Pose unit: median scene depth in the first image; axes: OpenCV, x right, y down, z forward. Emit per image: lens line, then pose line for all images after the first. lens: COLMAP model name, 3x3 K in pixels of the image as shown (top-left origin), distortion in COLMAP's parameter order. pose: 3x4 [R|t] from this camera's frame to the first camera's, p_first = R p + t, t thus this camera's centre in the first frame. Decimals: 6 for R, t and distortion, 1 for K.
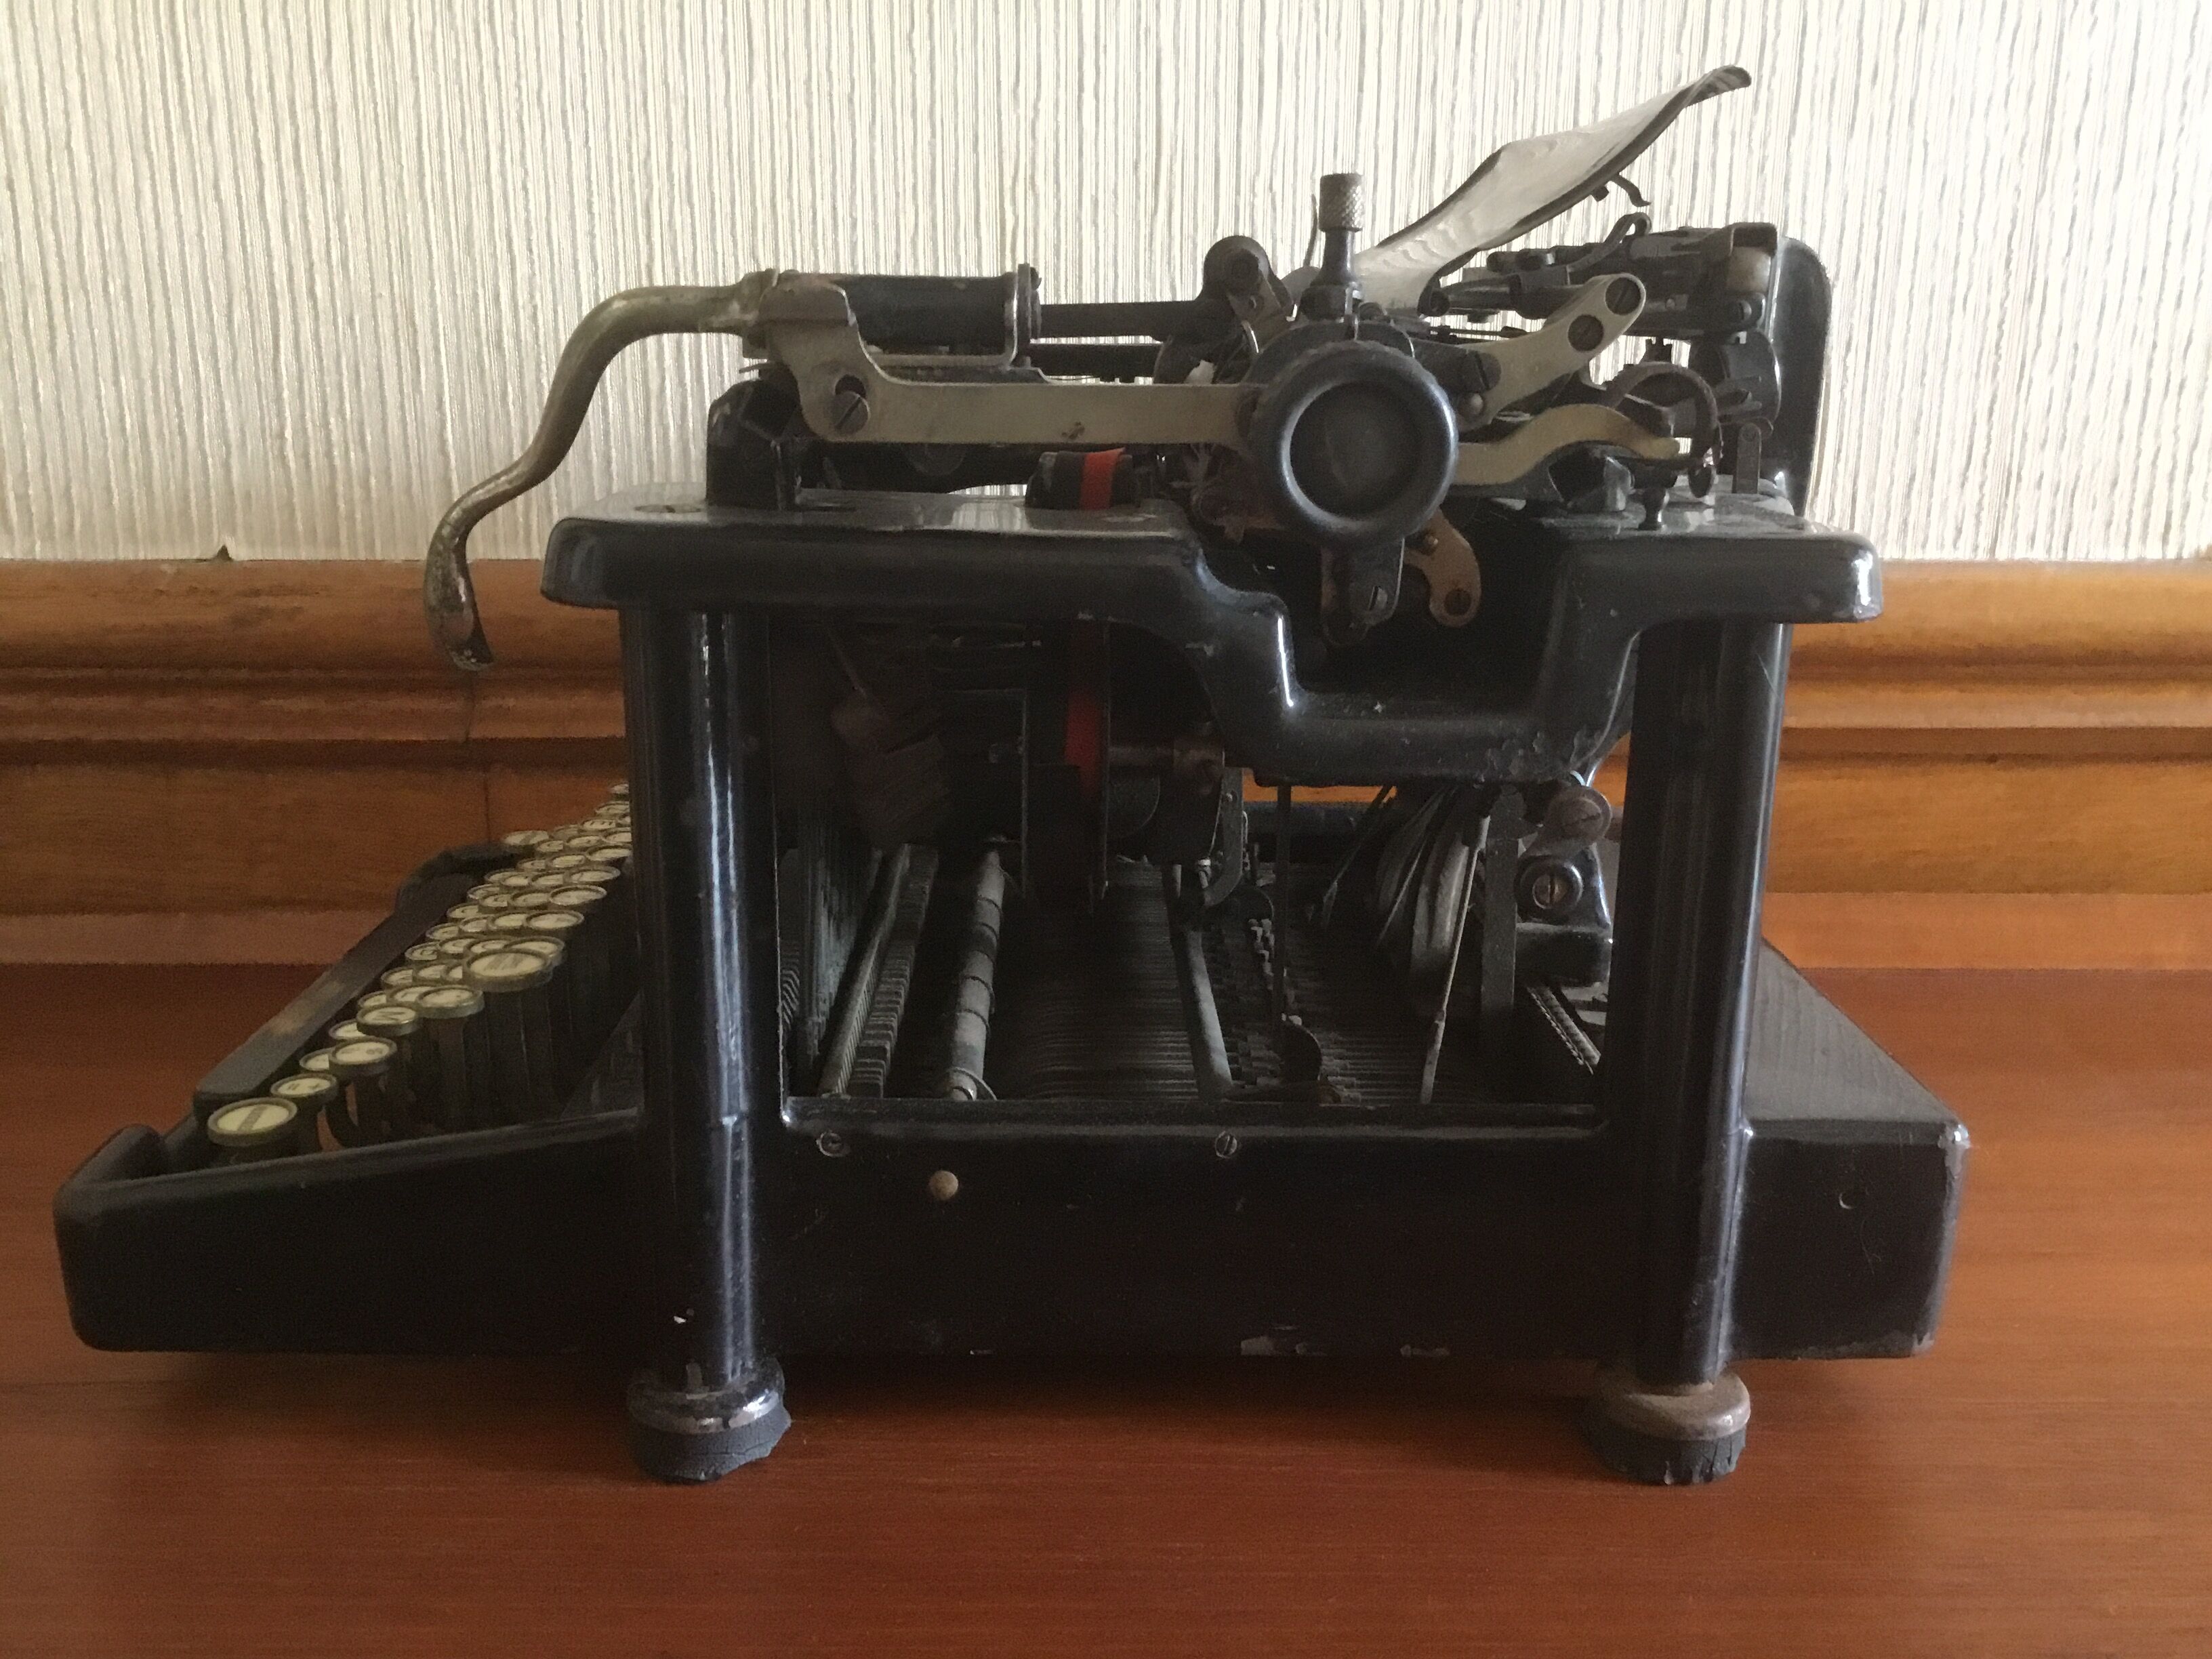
lens RADIAL K [[2006.8, 0, 1102.0], [0, 2006.8, 850.0], [0, 0, 1]] dist [0.031574, -0.078018]
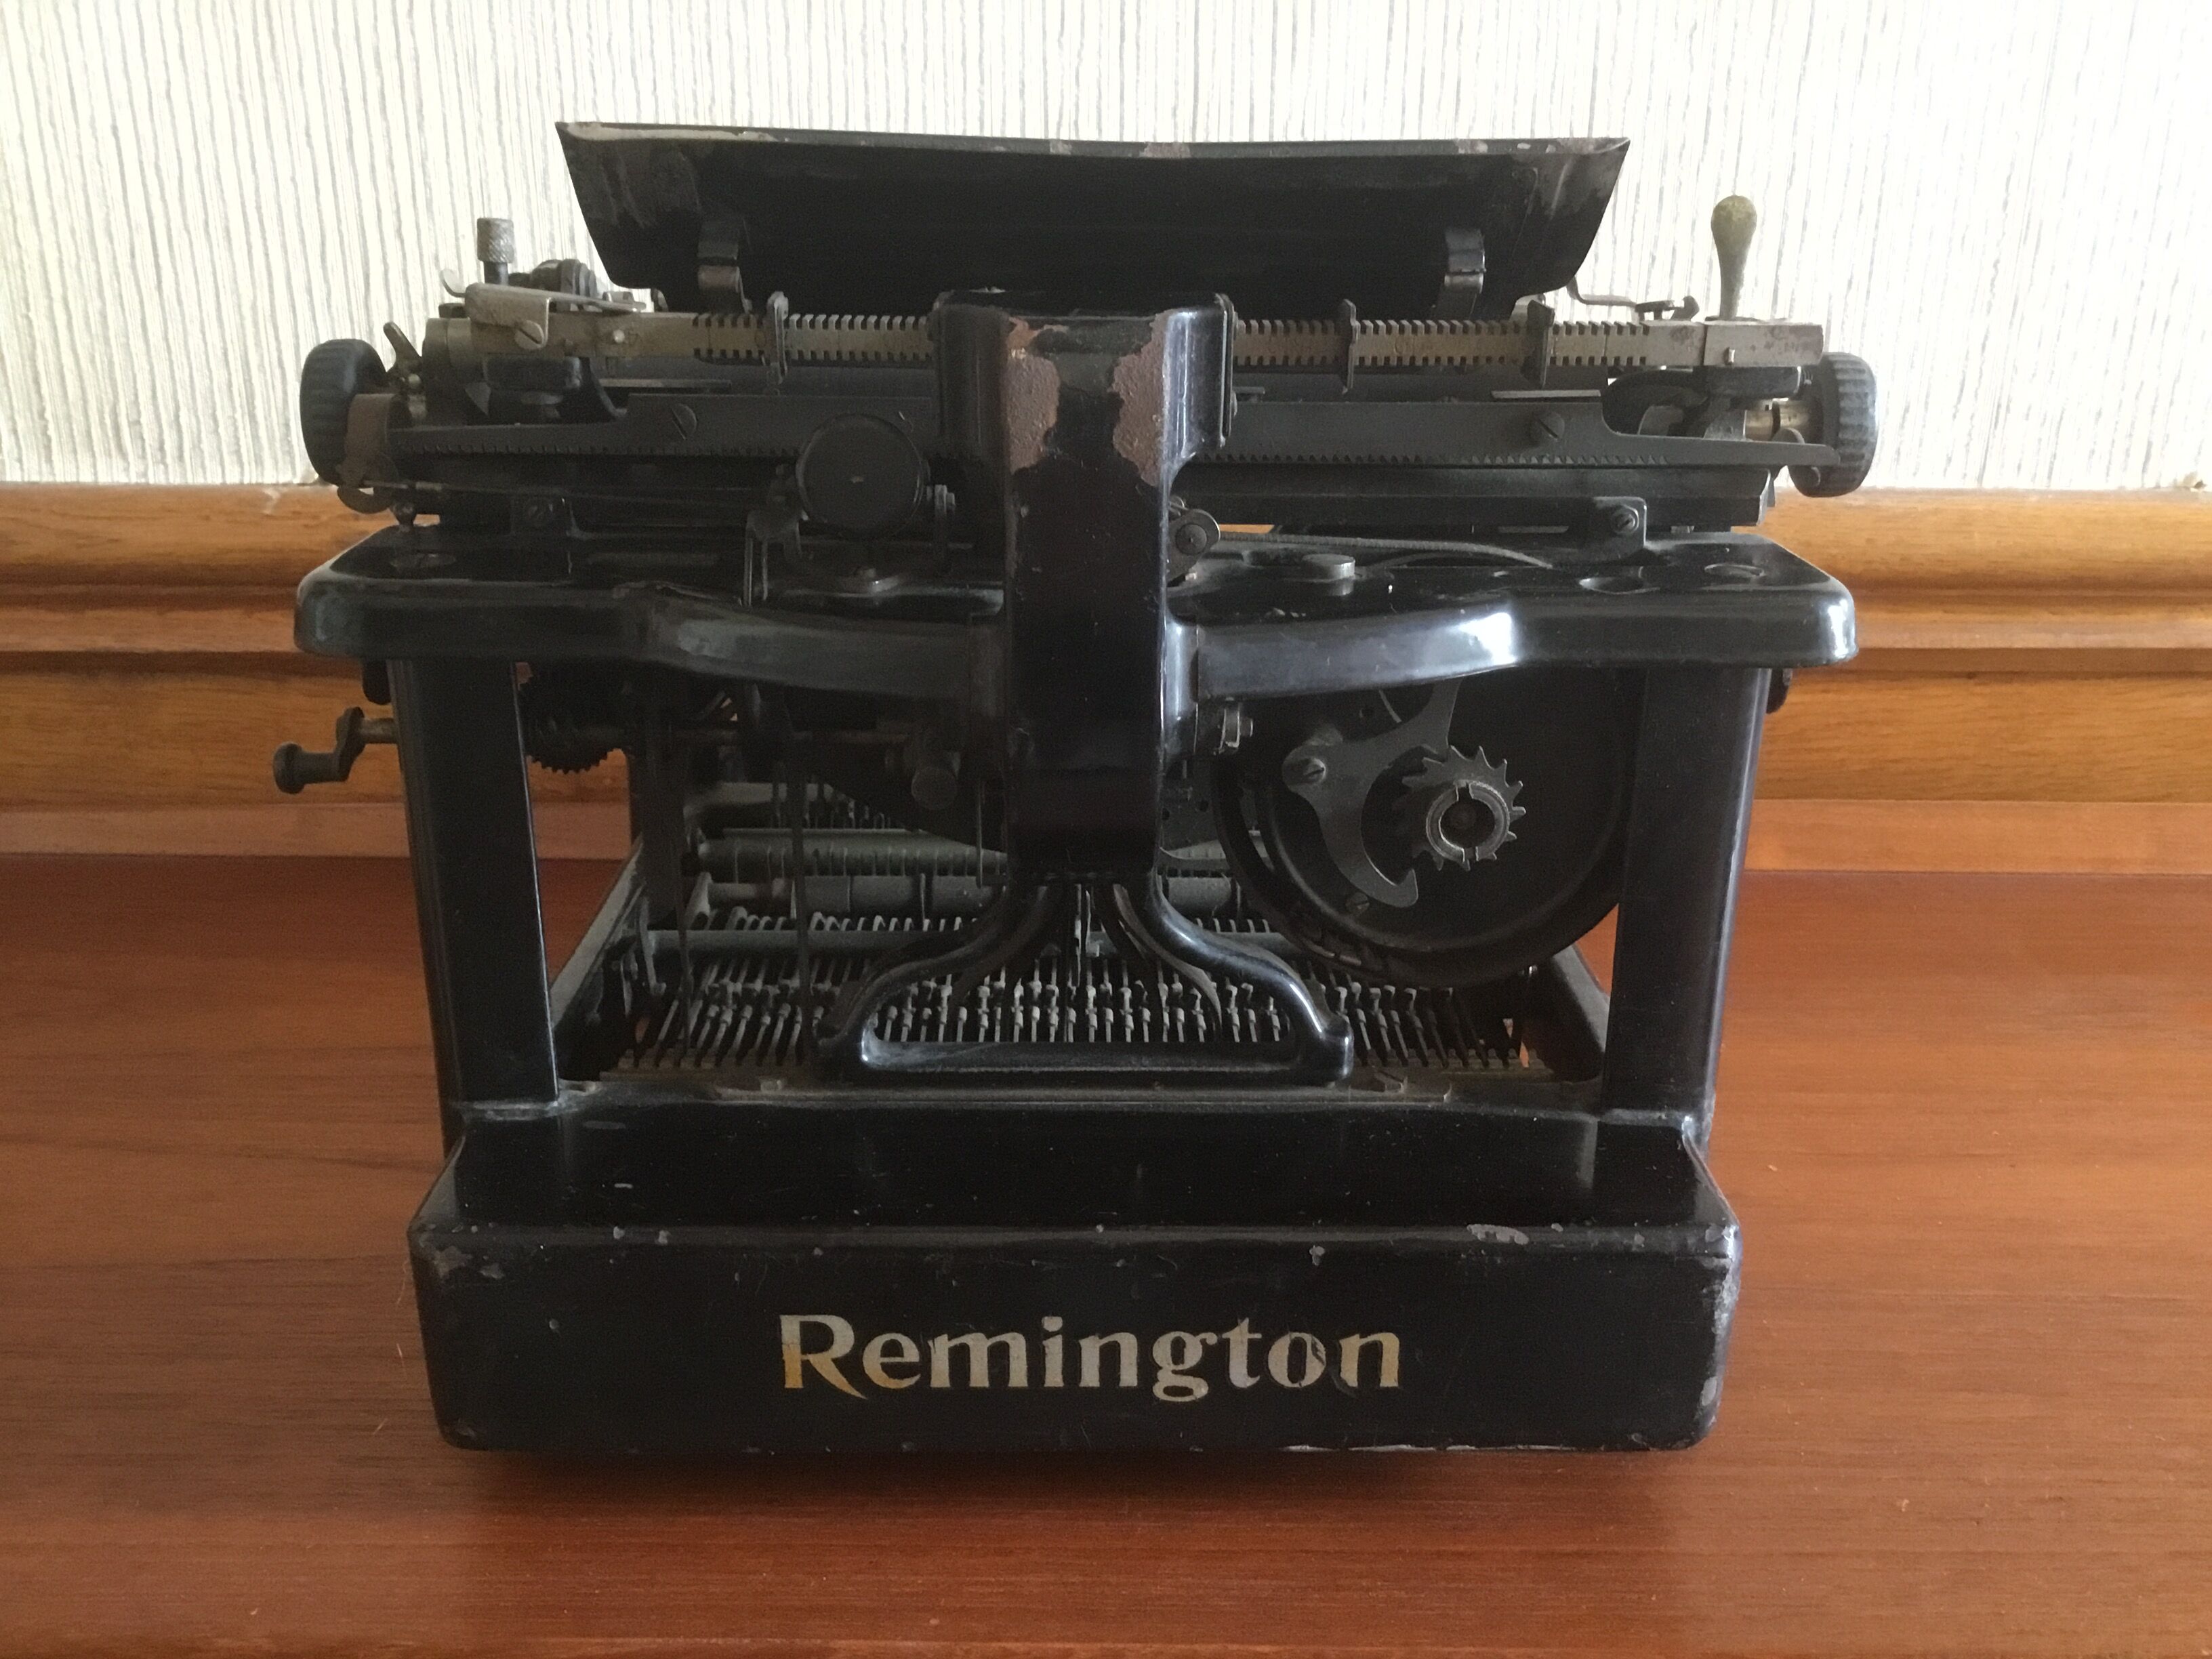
lens RADIAL K [[2006.8, 0, 1107.3], [0, 2006.8, 846.0], [0, 0, 1]] dist [0.031574, -0.078018]
pose [[0.999857, 0.006759, -0.015513, 0.000626], [-0.005236, 0.995346, 0.096220, -0.058393], [0.016091, -0.096125, 0.995239, -0.084368]]
